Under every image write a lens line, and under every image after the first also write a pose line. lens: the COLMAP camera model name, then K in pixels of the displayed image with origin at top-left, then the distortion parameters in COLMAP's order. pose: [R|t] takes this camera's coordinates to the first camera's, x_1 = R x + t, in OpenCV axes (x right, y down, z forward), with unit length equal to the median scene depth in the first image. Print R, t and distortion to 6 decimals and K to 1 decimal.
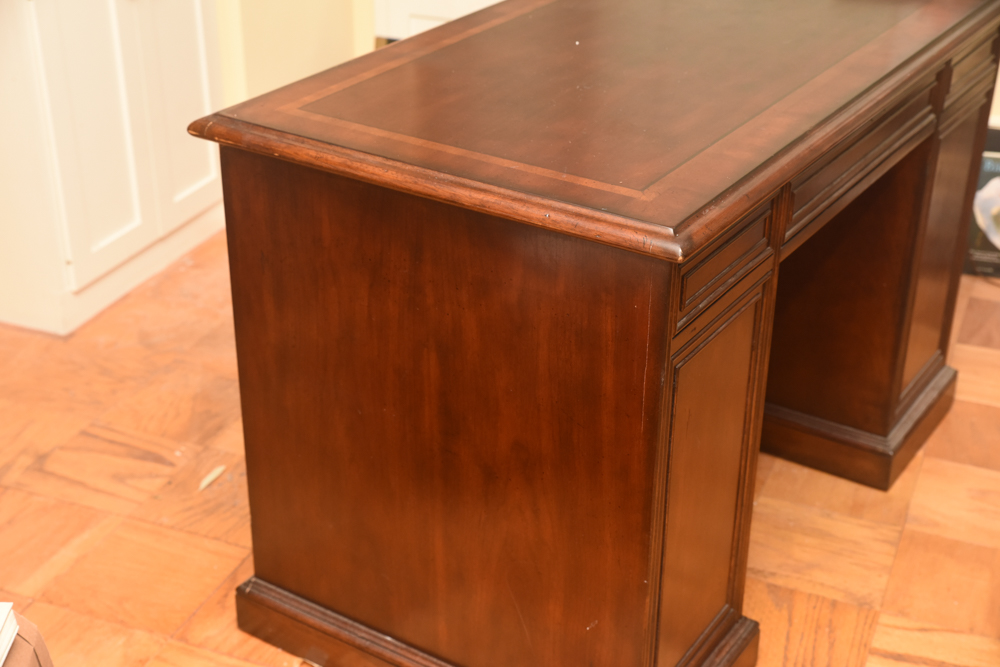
lens RADIAL K [[1395.0, 0, 504.9], [0, 1395.0, 331.0], [0, 0, 1]] dist [0.051380, 0.000000]
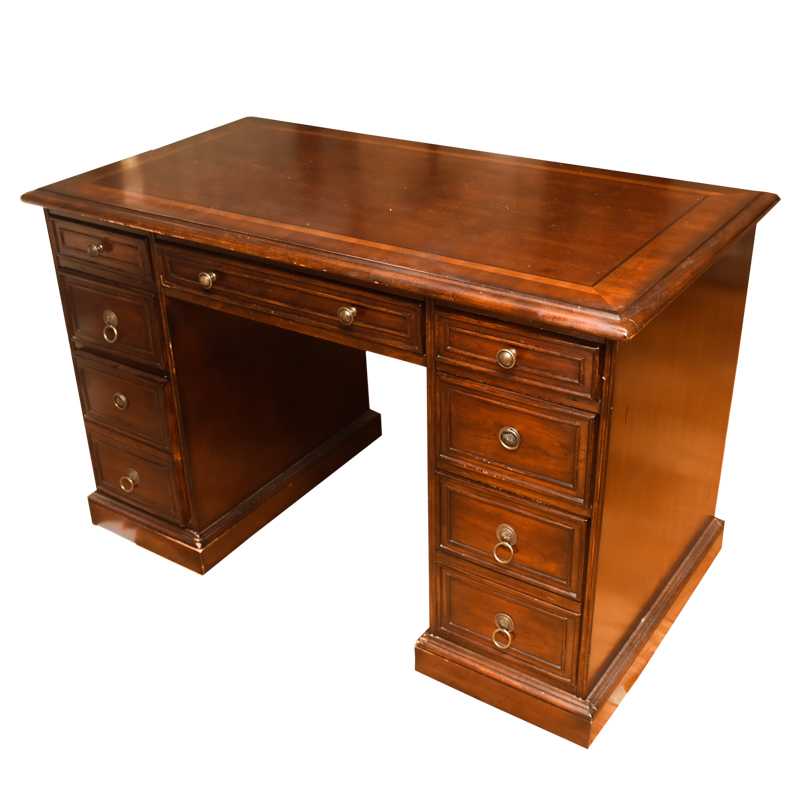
lens RADIAL K [[1024.7, 0, 380.0], [0, 1024.7, 401.2], [0, 0, 1]] dist [-0.019583, 0.000000]
pose [[0.056105, -0.497686, 0.865541, -0.945424], [0.498933, 0.764878, 0.407464, -0.523454], [-0.864822, 0.408986, 0.291226, 0.951055]]
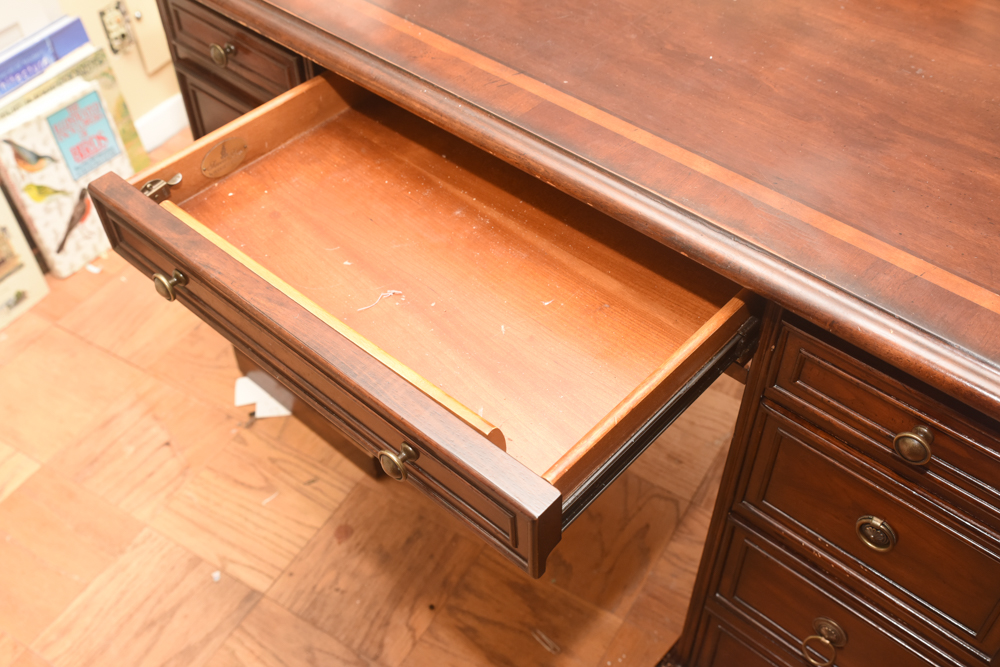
lens RADIAL K [[1008.3, 0, 495.0], [0, 1008.3, 332.1], [0, 0, 1]] dist [0.002758, 0.000000]
pose [[0.183090, -0.717407, 0.672165, -0.479705], [0.474452, 0.663309, 0.578720, -0.537036], [-0.861031, 0.212952, 0.461820, 1.036171]]
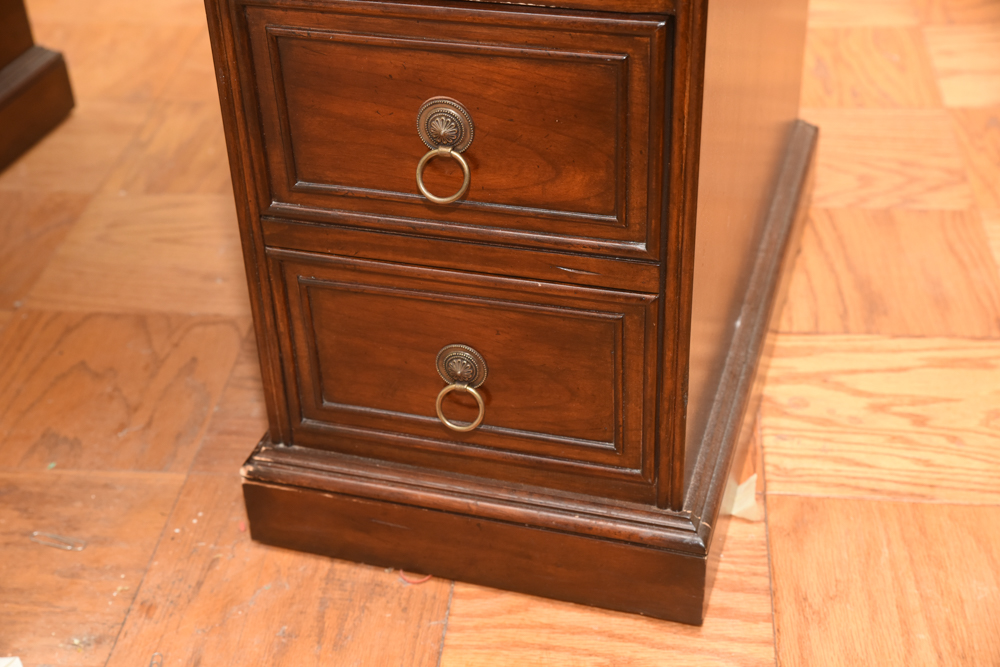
lens RADIAL K [[1456.6, 0, 477.4], [0, 1456.6, 339.8], [0, 0, 1]] dist [0.094611, 0.000000]
pose [[-0.249688, -0.558260, 0.791203, -0.625066], [0.486720, 0.634010, 0.600945, -0.233630], [-0.837114, 0.535143, 0.113412, 1.152987]]
